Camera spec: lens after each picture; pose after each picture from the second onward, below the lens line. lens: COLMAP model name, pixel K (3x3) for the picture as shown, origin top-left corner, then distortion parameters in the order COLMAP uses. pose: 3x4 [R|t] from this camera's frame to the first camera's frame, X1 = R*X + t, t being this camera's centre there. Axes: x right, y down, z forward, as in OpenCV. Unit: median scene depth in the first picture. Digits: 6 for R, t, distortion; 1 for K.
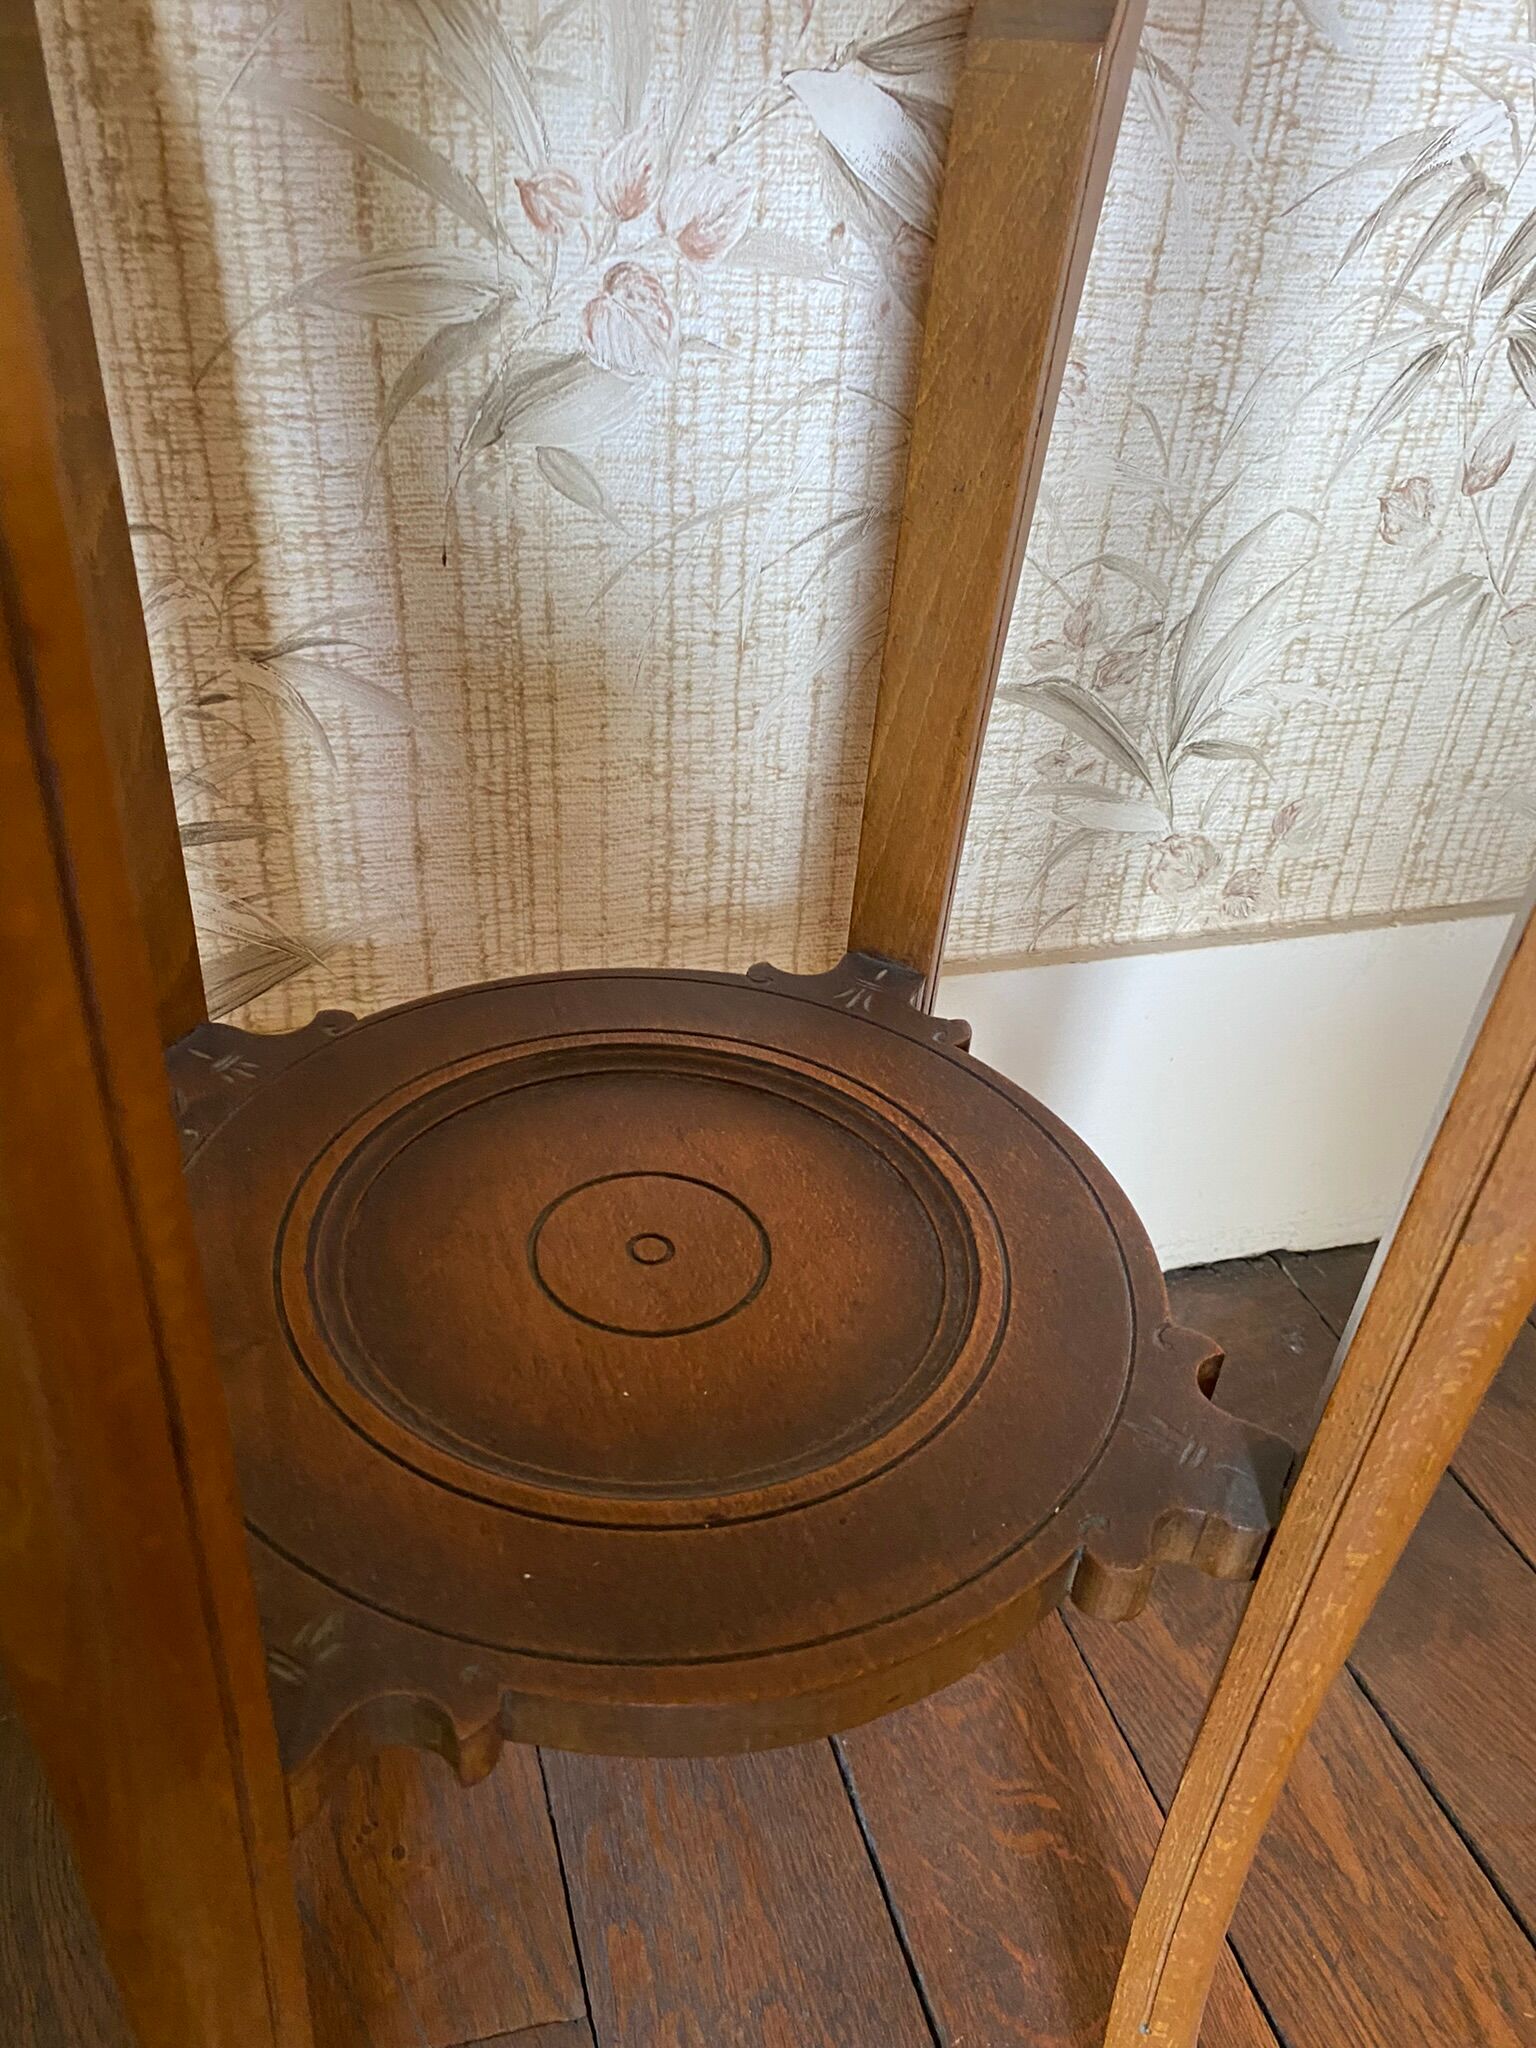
lens RADIAL K [[1568.2, 0, 775.0], [0, 1568.2, 1034.8], [0, 0, 1]] dist [0.026068, -0.024845]
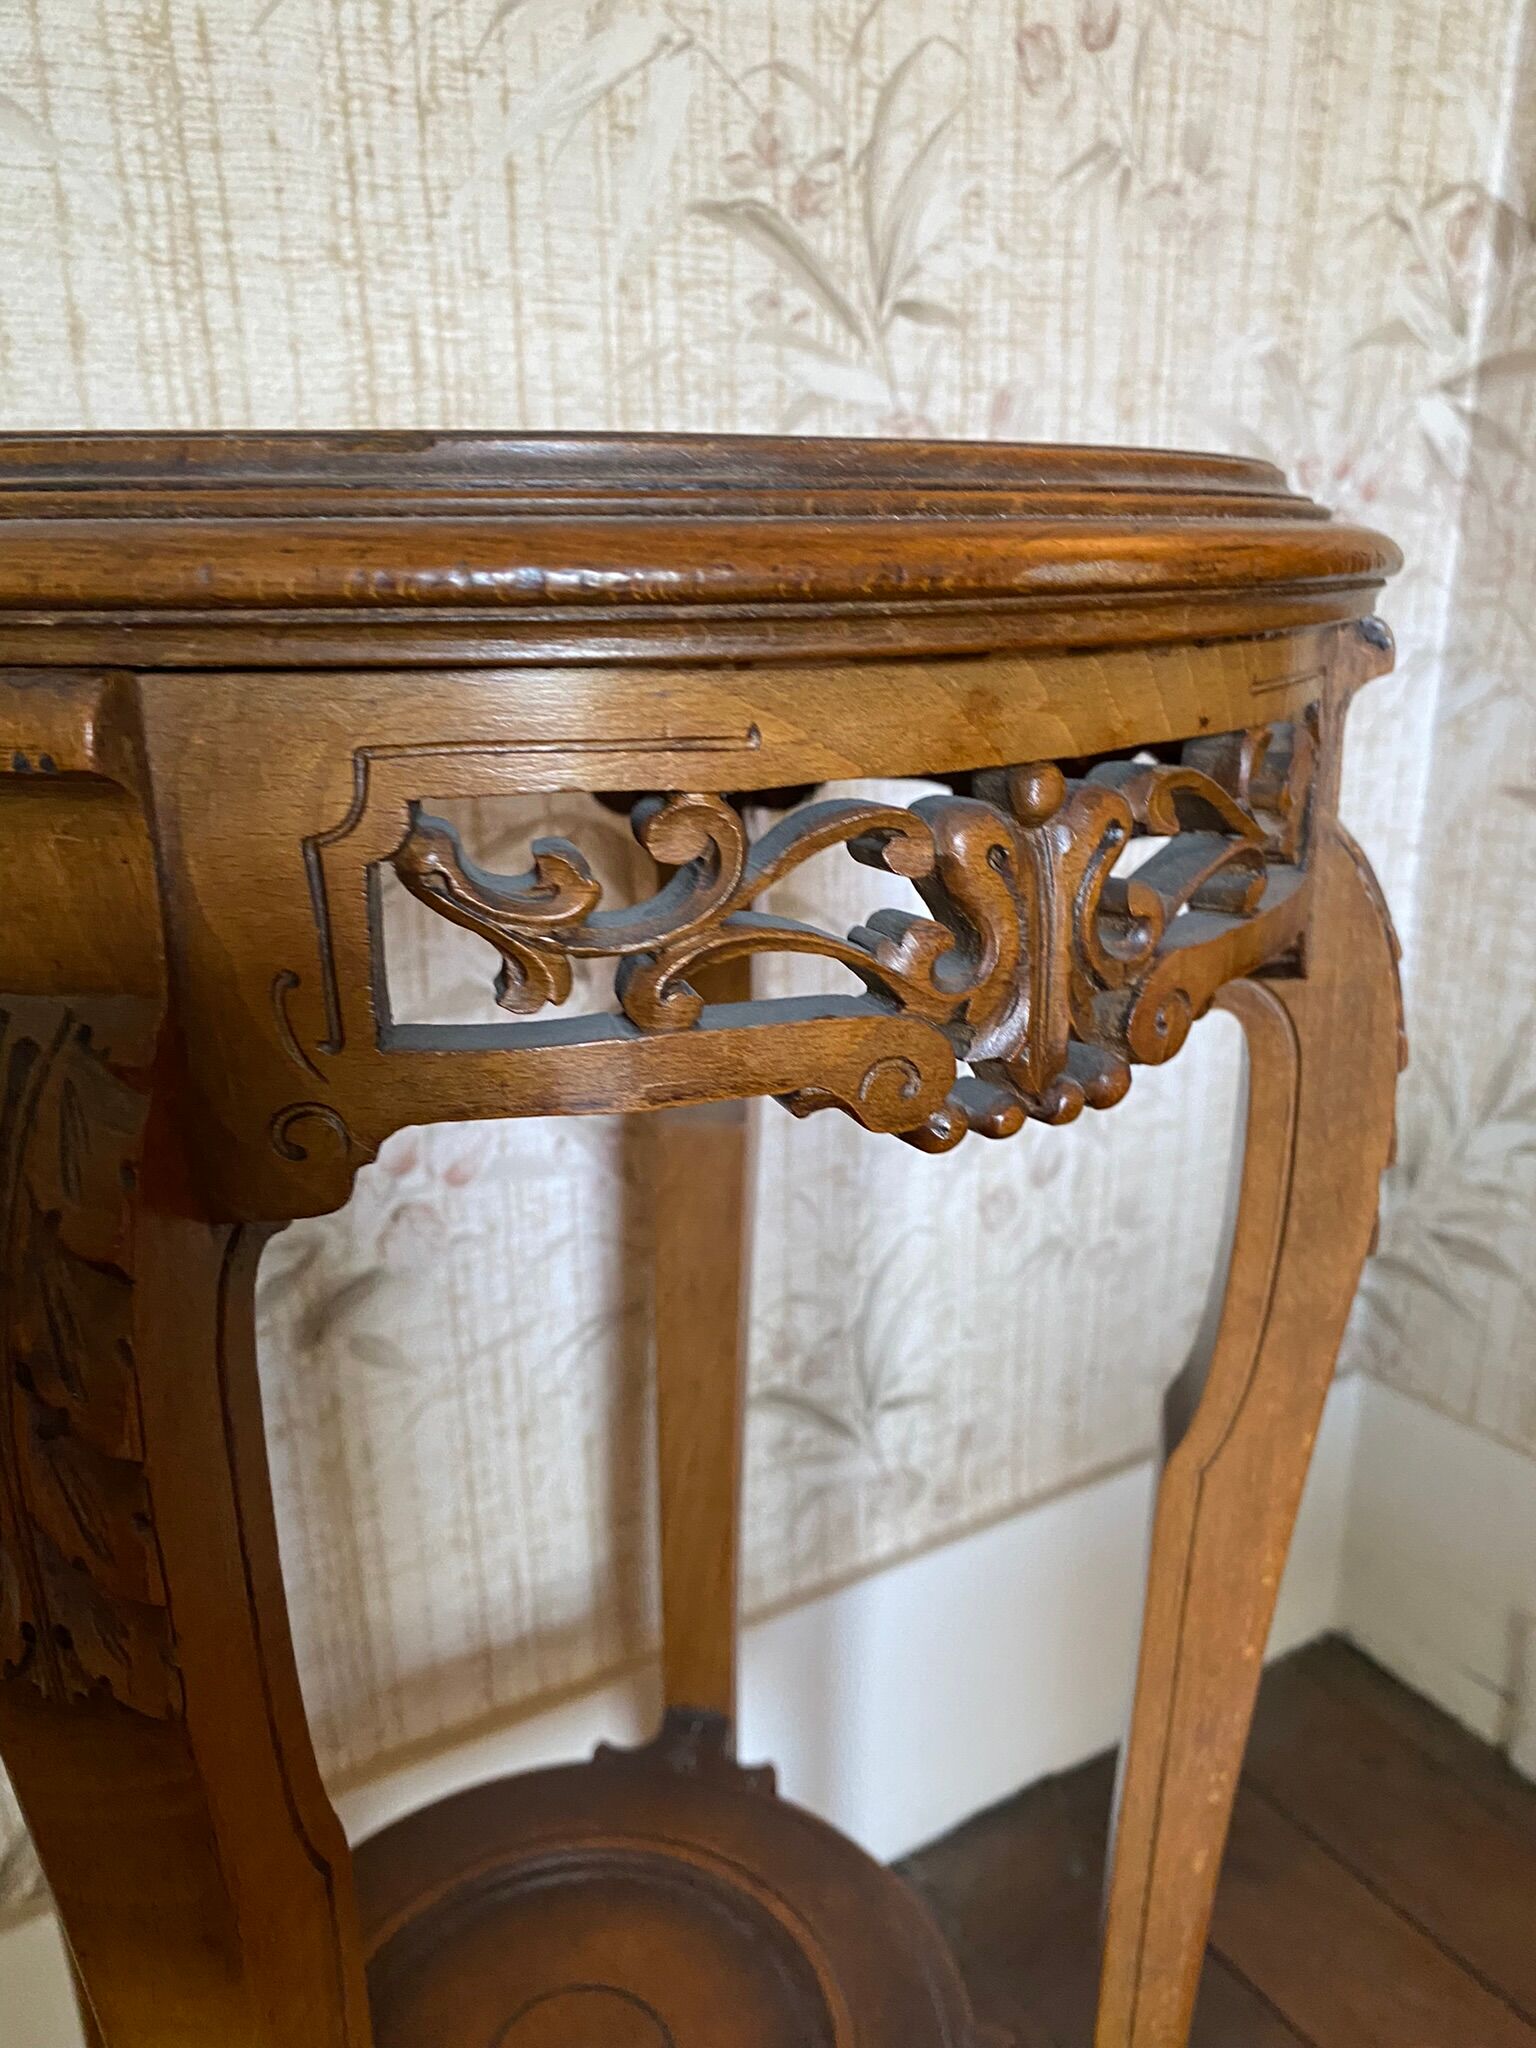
lens RADIAL K [[1597.5, 0, 800.5], [0, 1597.5, 1047.0], [0, 0, 1]] dist [0.014880, -0.022221]
pose [[0.964910, -0.146478, 0.217927, -0.096439], [0.193715, 0.957387, -0.214206, 0.551728], [-0.177264, 0.248905, 0.952168, 0.198807]]
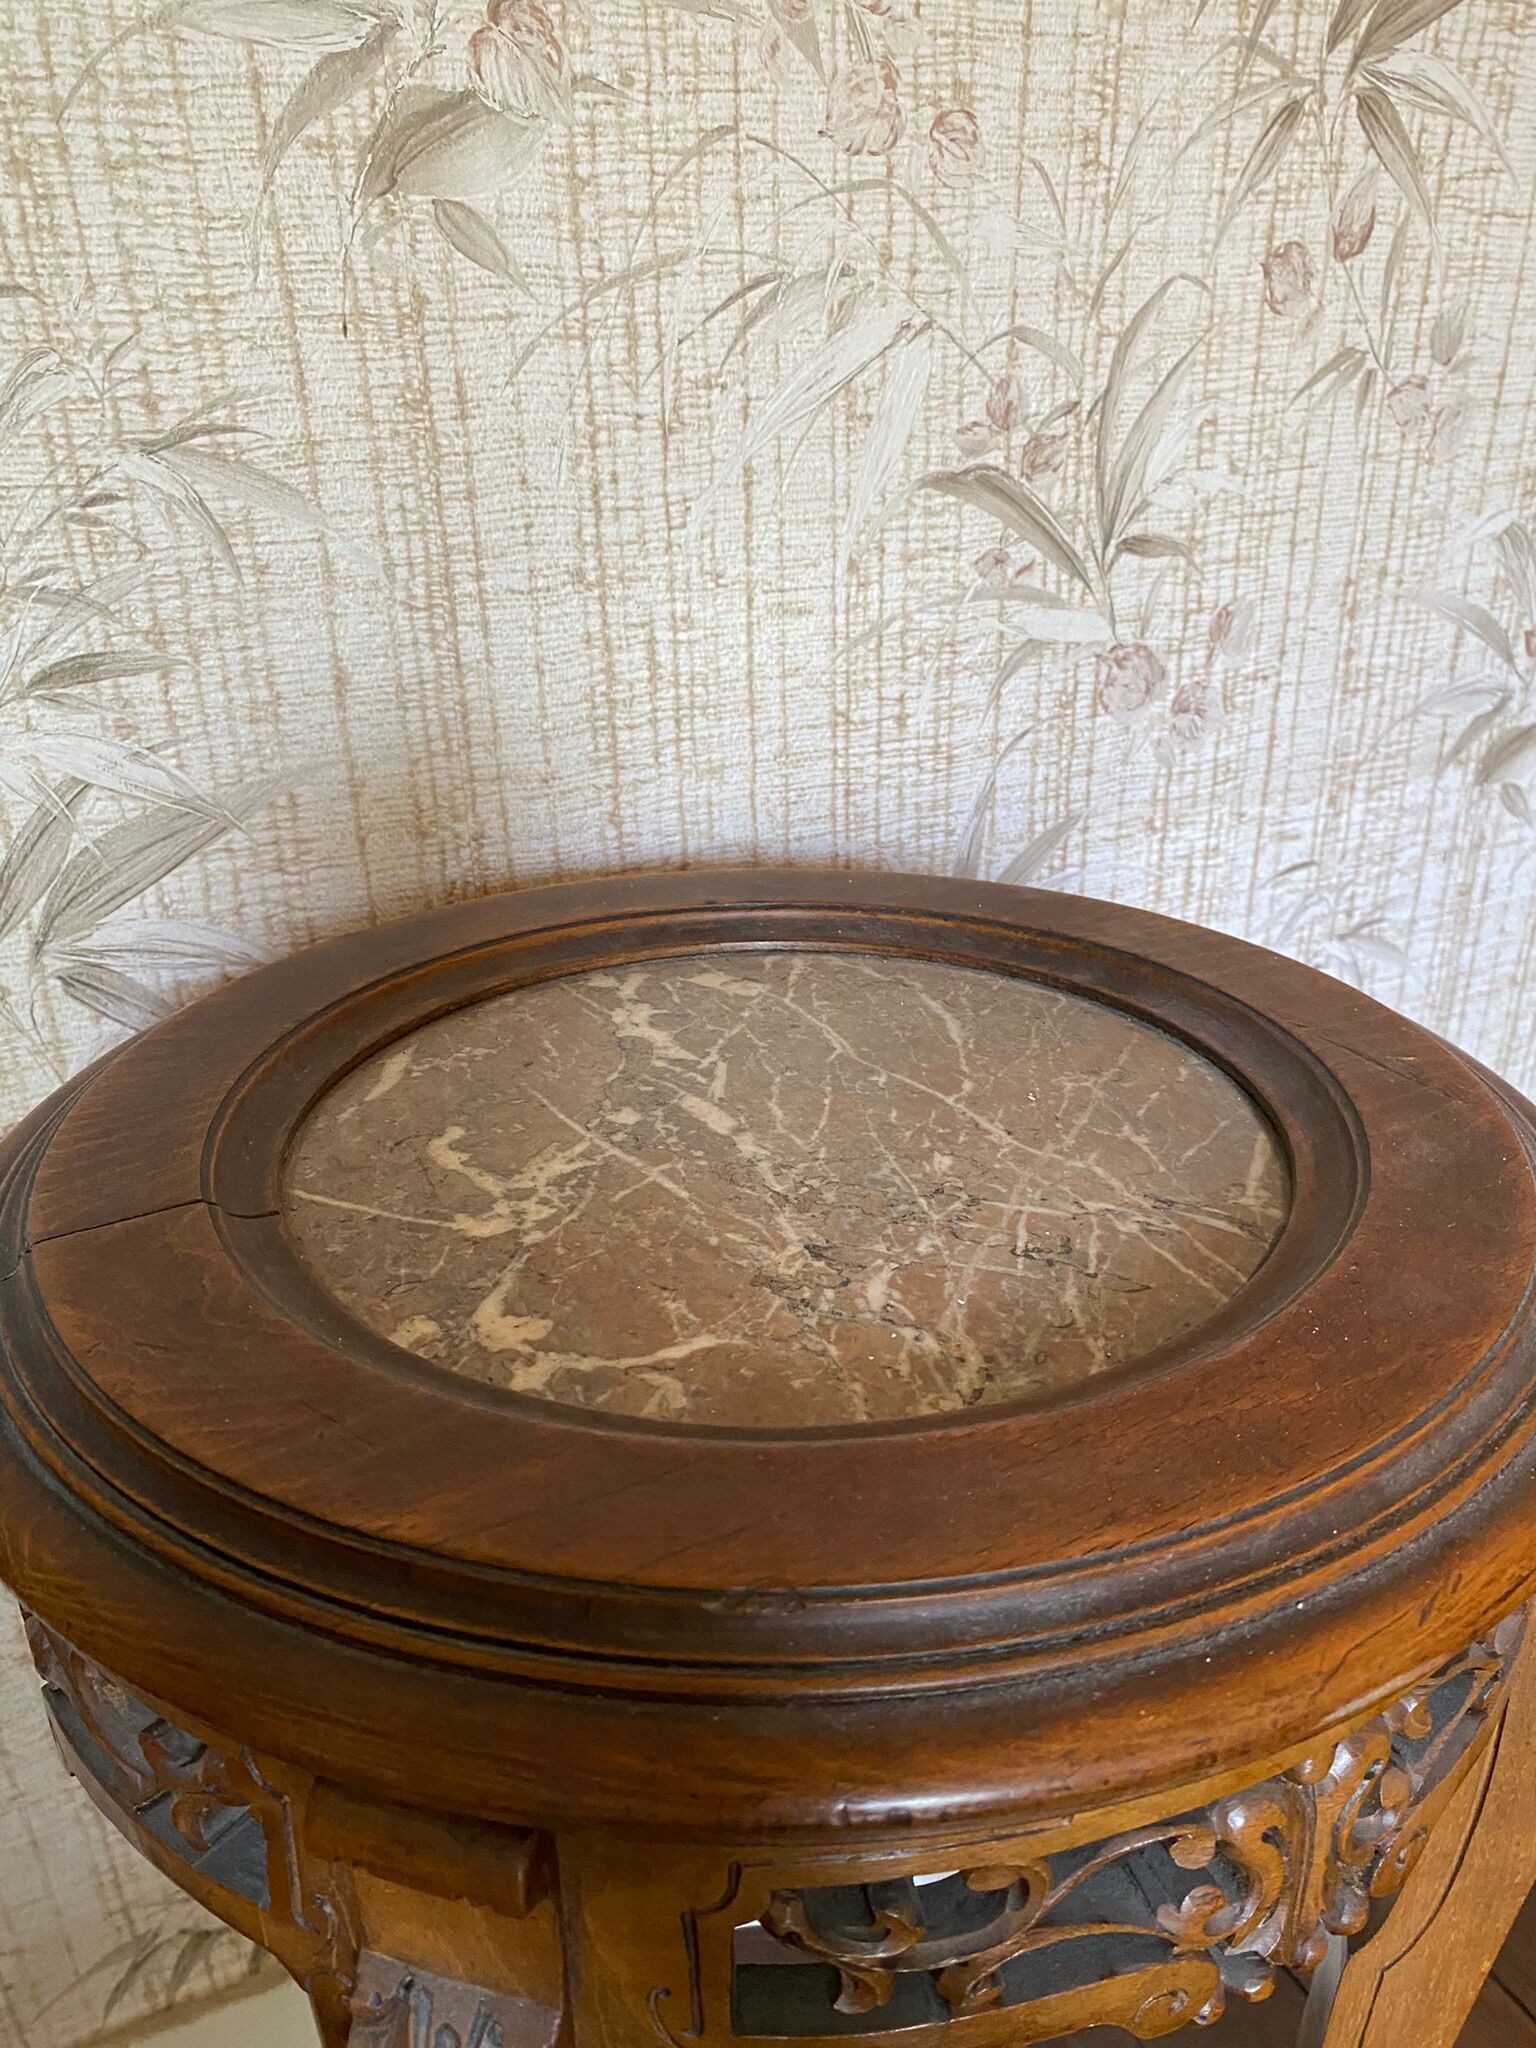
lens RADIAL K [[1597.5, 0, 796.3], [0, 1597.5, 1049.3], [0, 0, 1]] dist [0.014880, -0.022221]
pose [[0.984338, -0.132577, 0.116201, -0.108458], [0.145516, 0.983109, -0.111007, 0.243541], [-0.099522, 0.126178, 0.987003, 0.094044]]
